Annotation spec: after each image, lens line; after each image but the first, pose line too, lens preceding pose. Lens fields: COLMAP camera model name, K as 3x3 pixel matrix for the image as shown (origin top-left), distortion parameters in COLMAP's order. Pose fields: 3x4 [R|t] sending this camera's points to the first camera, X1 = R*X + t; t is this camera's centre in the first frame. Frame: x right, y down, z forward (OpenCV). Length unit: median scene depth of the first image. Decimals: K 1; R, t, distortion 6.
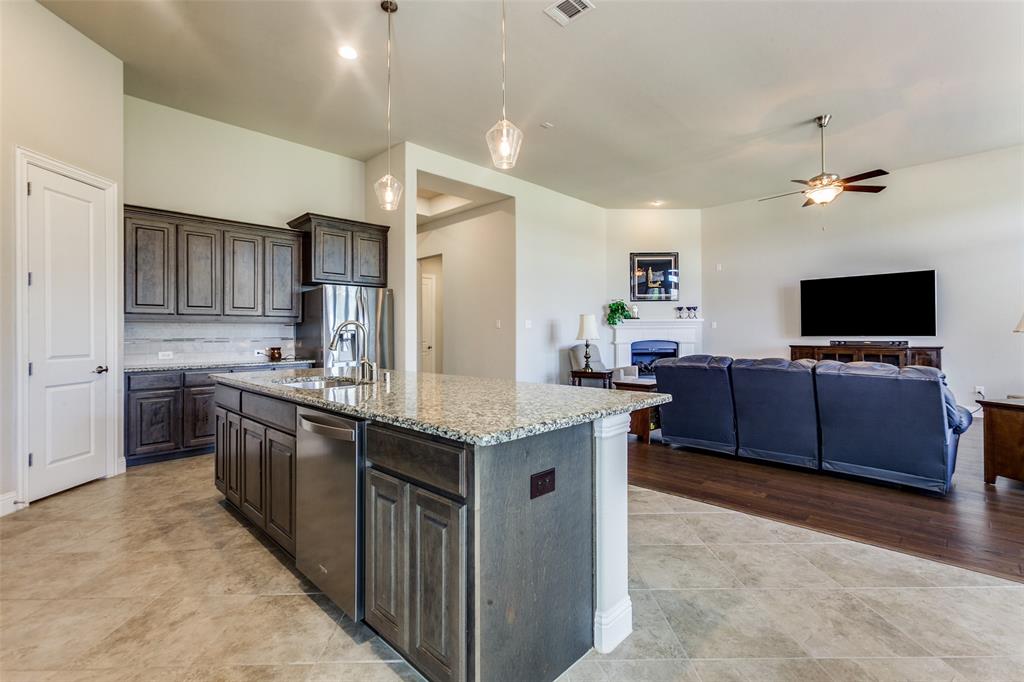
lens RADIAL K [[459.2, 0, 511.7], [0, 459.2, 330.0], [0, 0, 1]] dist [-0.008119, 0.007777]
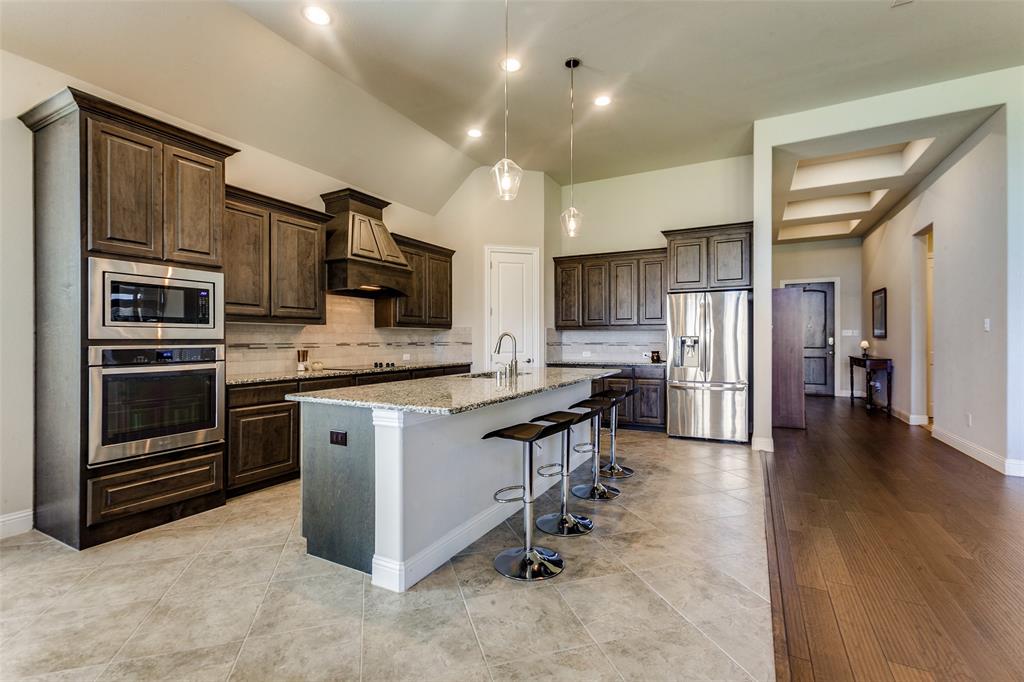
lens RADIAL K [[459.2, 0, 509.1], [0, 459.2, 333.5], [0, 0, 1]] dist [-0.008119, 0.007777]
pose [[0.287803, -0.004993, -0.957676, 0.639123], [0.008363, 0.999961, -0.002701, -0.009155], [0.957653, -0.007232, 0.287834, 0.397804]]
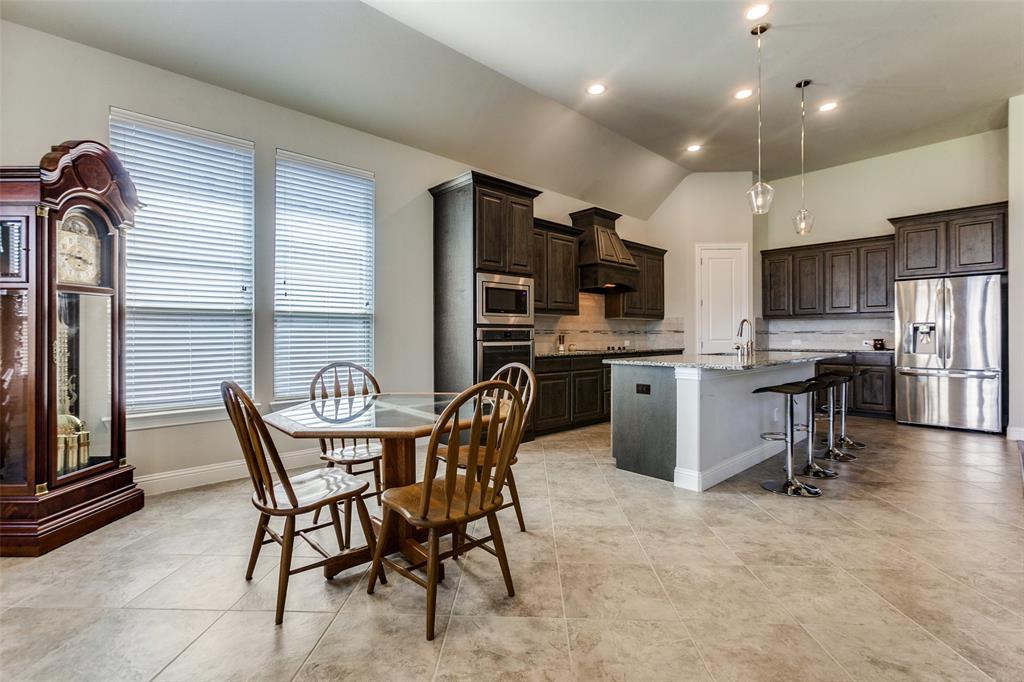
lens RADIAL K [[459.2, 0, 514.2], [0, 459.2, 331.8], [0, 0, 1]] dist [-0.008119, 0.007777]
pose [[-0.035822, 0.000581, -0.999358, 0.877920], [0.012579, 0.999921, 0.000131, 0.010602], [0.999279, -0.012566, -0.035826, 0.151356]]
